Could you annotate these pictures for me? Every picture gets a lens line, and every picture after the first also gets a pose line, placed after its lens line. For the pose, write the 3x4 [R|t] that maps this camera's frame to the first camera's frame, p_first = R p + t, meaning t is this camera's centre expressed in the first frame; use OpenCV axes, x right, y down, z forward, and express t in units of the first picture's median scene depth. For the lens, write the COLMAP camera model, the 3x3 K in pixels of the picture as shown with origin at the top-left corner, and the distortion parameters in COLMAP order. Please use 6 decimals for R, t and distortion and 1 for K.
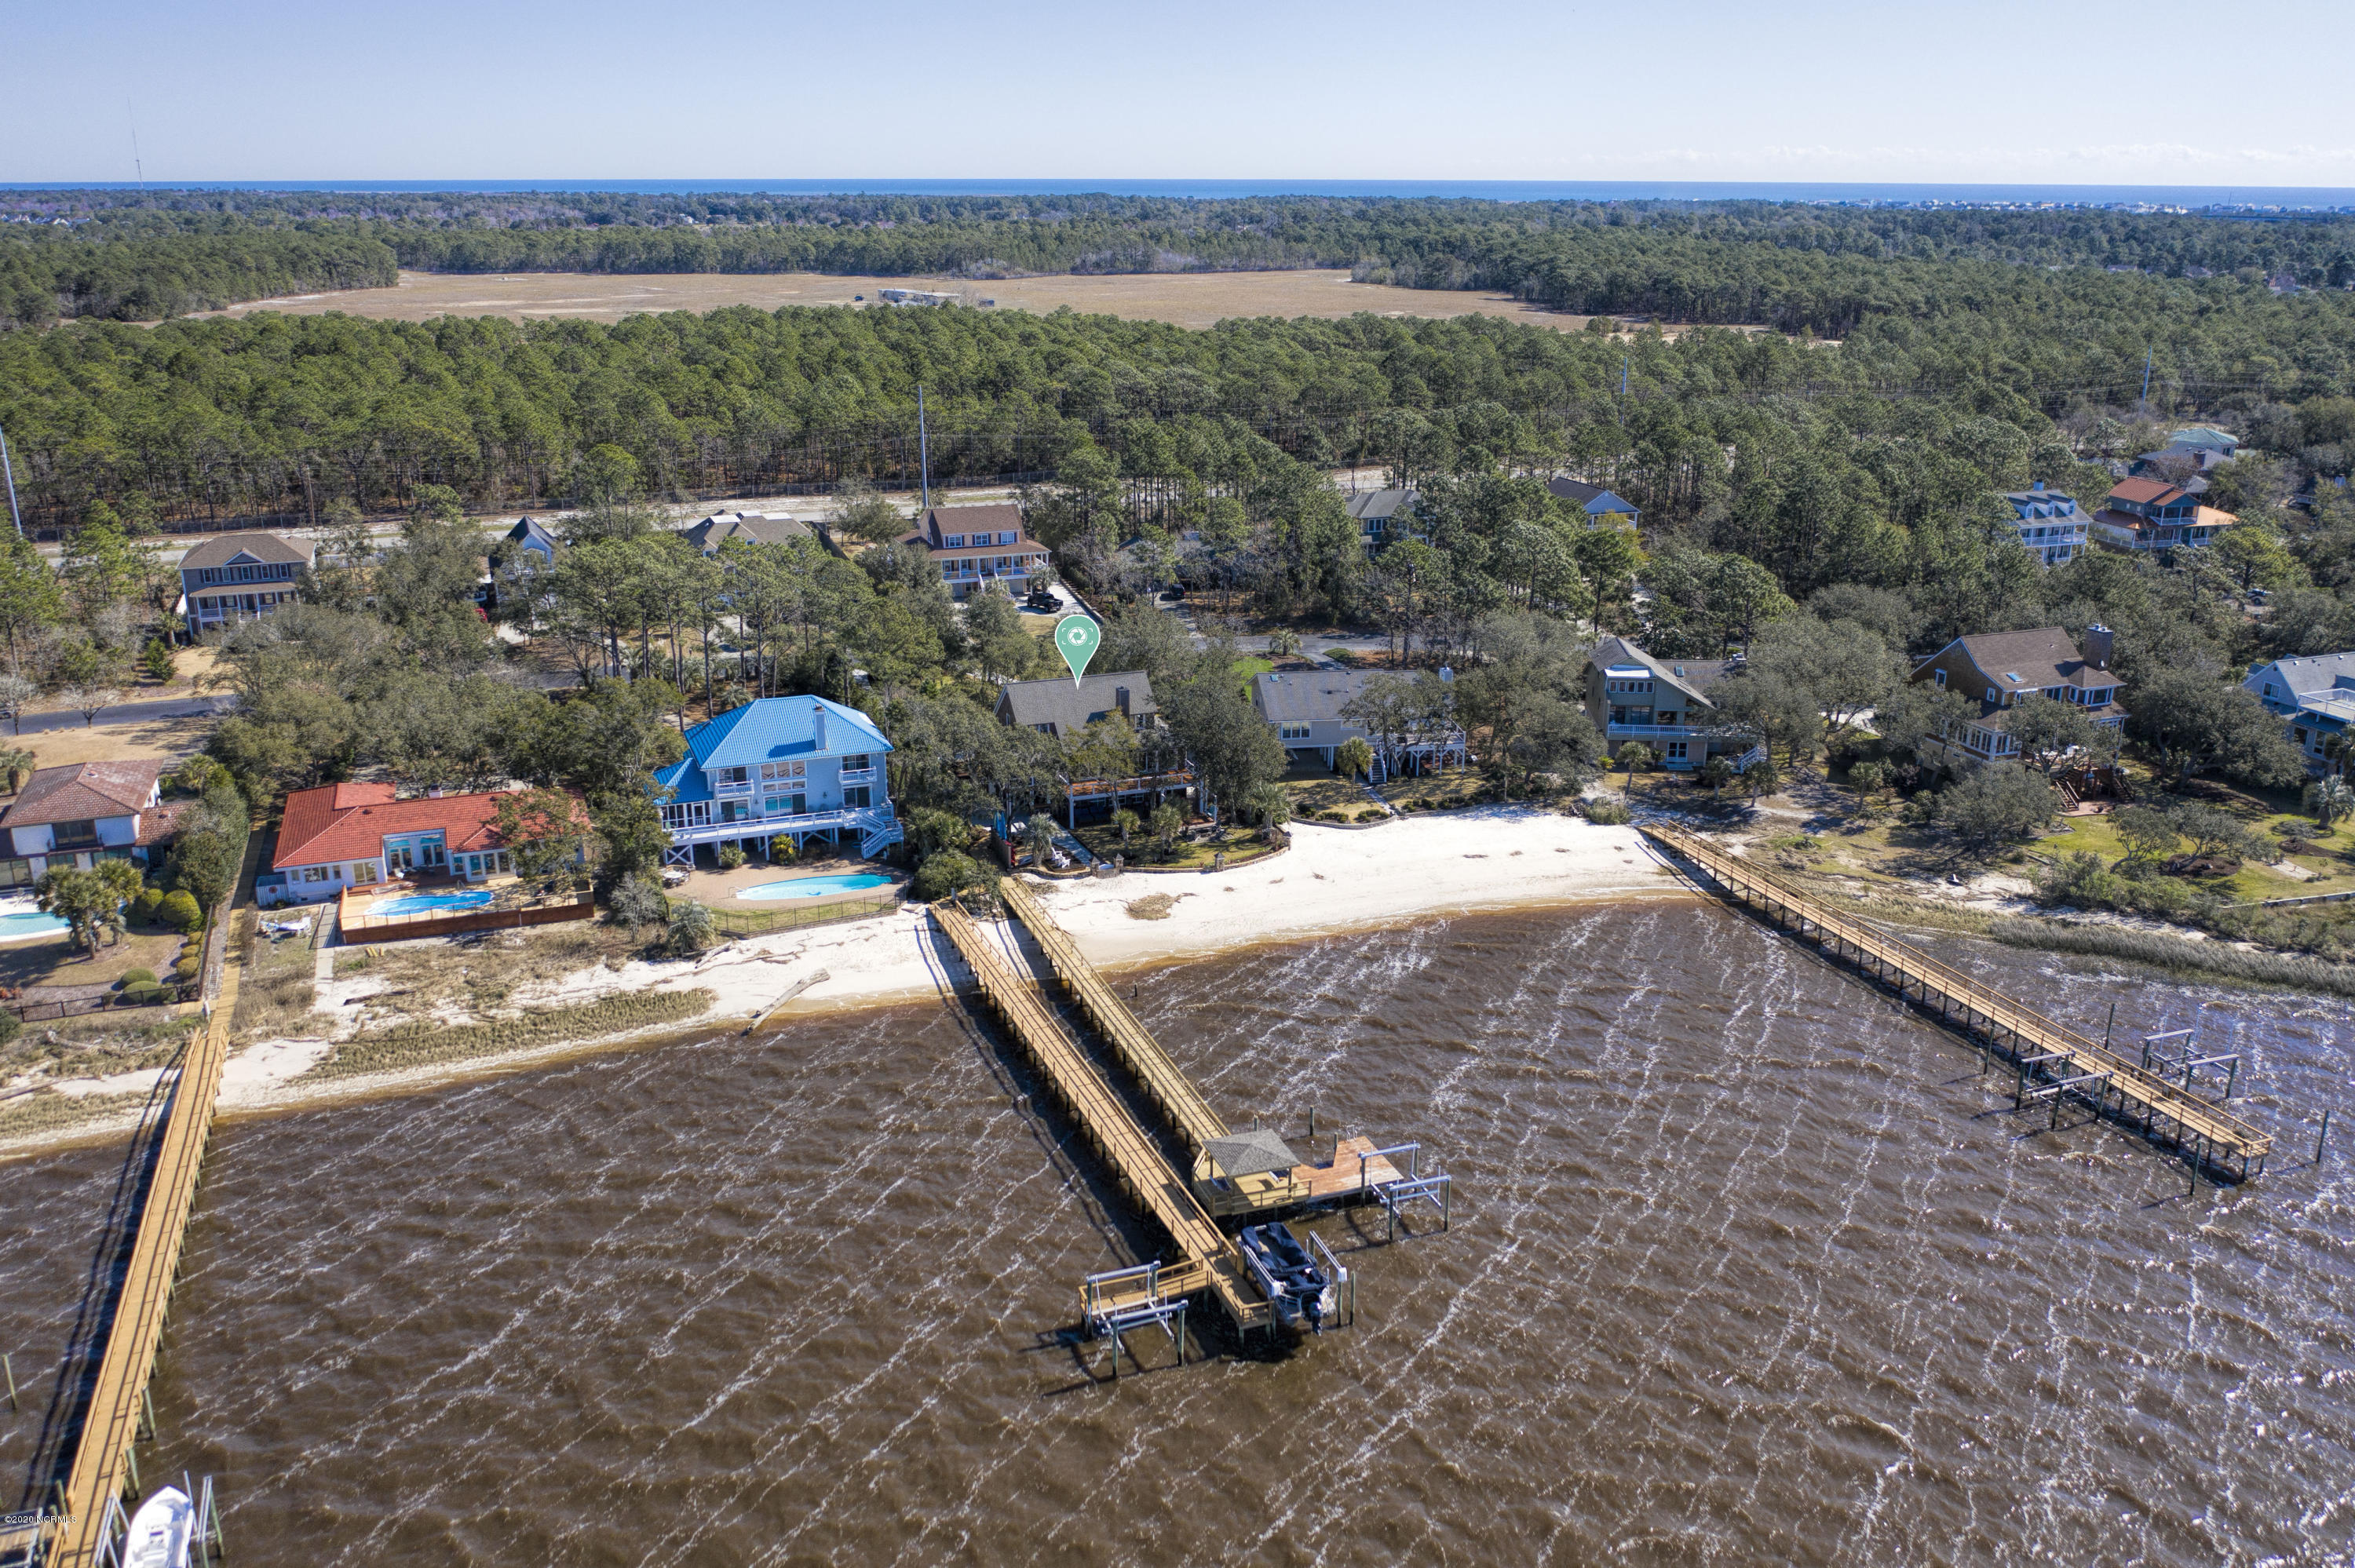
lens RADIAL K [[1873.6, 0, 1186.6], [0, 1873.6, 816.0], [0, 0, 1]] dist [-0.016308, 0.003585]
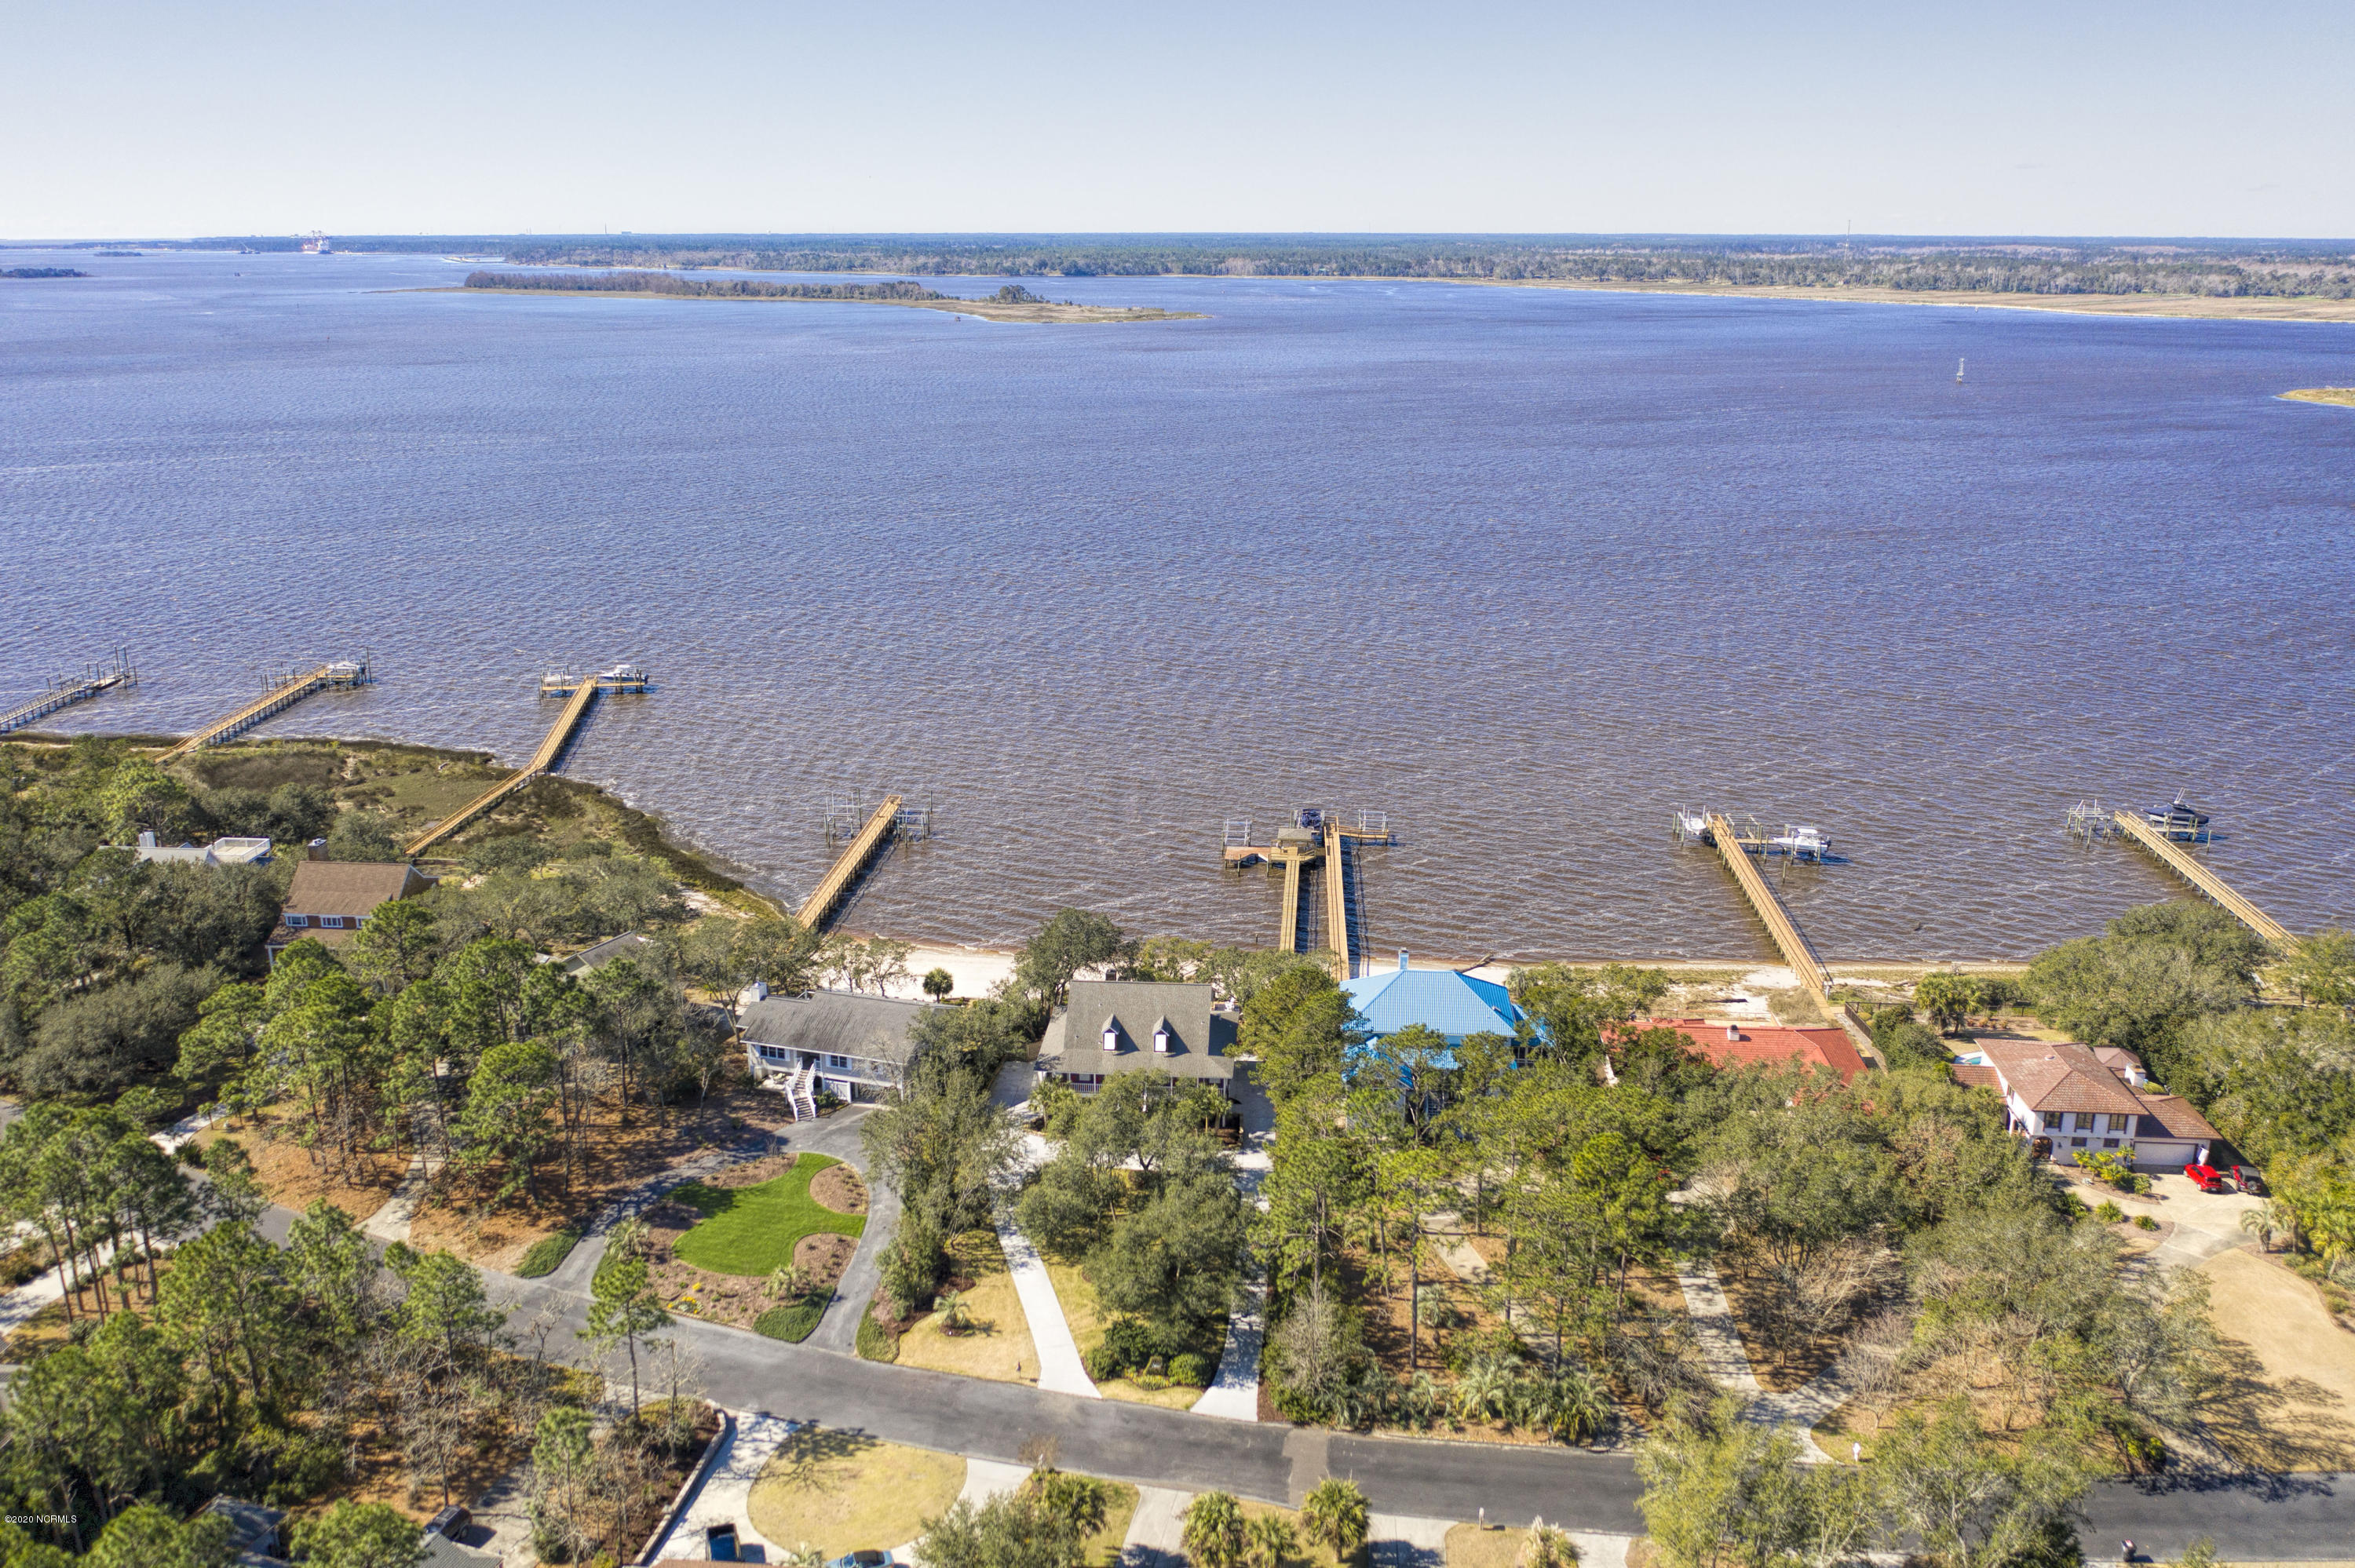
lens RADIAL K [[1851.4, 0, 1147.8], [0, 1851.4, 777.2], [0, 0, 1]] dist [-0.016236, 0.005631]
pose [[-0.899410, -0.125031, 0.418842, -0.517735], [0.137756, 0.828306, 0.543076, -0.798103], [-0.414831, 0.546146, -0.727763, 1.850582]]
